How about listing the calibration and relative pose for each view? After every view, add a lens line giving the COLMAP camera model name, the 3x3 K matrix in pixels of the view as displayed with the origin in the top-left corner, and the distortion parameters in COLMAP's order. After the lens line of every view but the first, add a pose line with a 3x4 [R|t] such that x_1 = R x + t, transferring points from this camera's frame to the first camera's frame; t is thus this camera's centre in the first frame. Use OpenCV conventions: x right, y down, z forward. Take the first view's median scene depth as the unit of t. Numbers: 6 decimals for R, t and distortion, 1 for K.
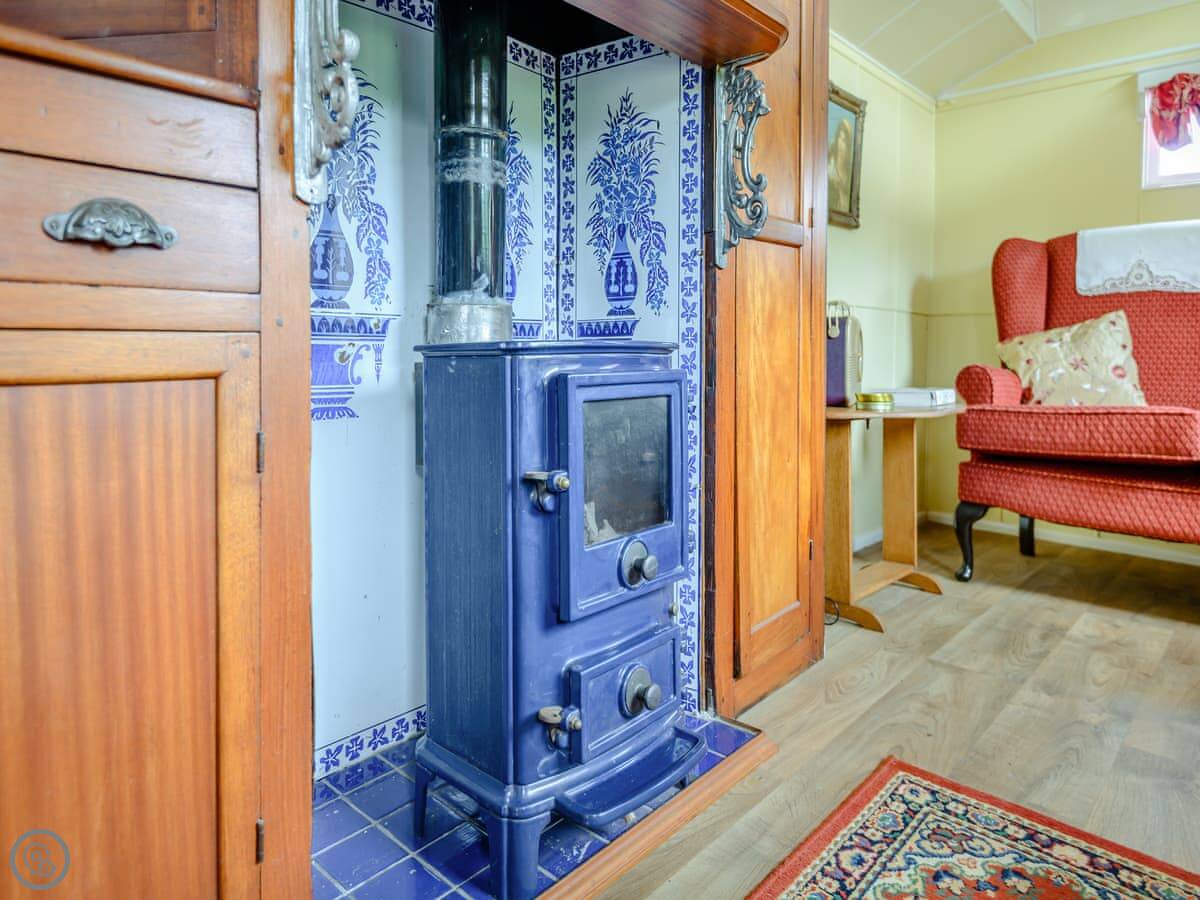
lens RADIAL K [[665.5, 0, 596.8], [0, 665.5, 376.1], [0, 0, 1]] dist [-0.005828, -0.002222]
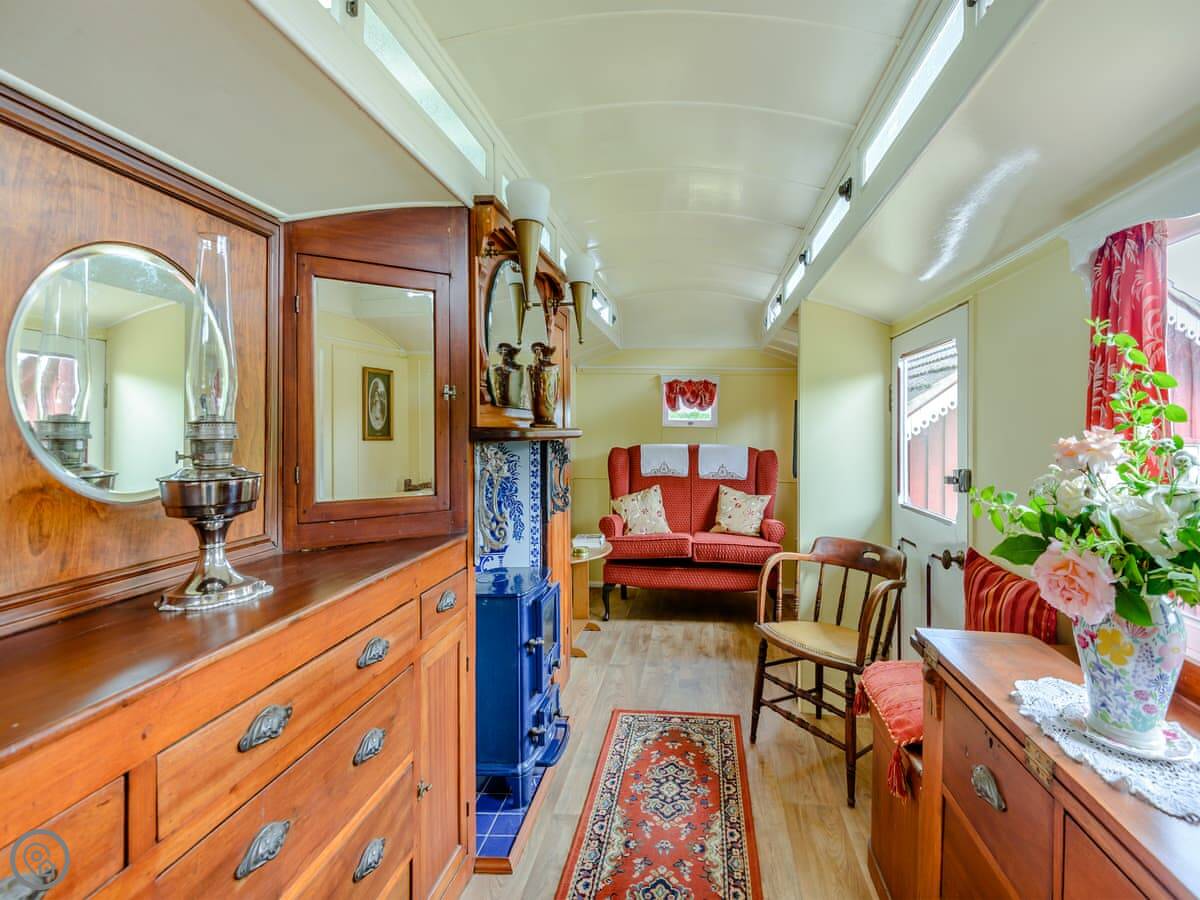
lens RADIAL K [[544.5, 0, 605.1], [0, 544.5, 442.5], [0, 0, 1]] dist [-0.000252, -0.000596]
pose [[0.798490, -0.023369, 0.601554, -0.778273], [0.020651, 0.999721, 0.011425, -0.451626], [-0.601653, 0.003300, 0.798750, -0.621732]]
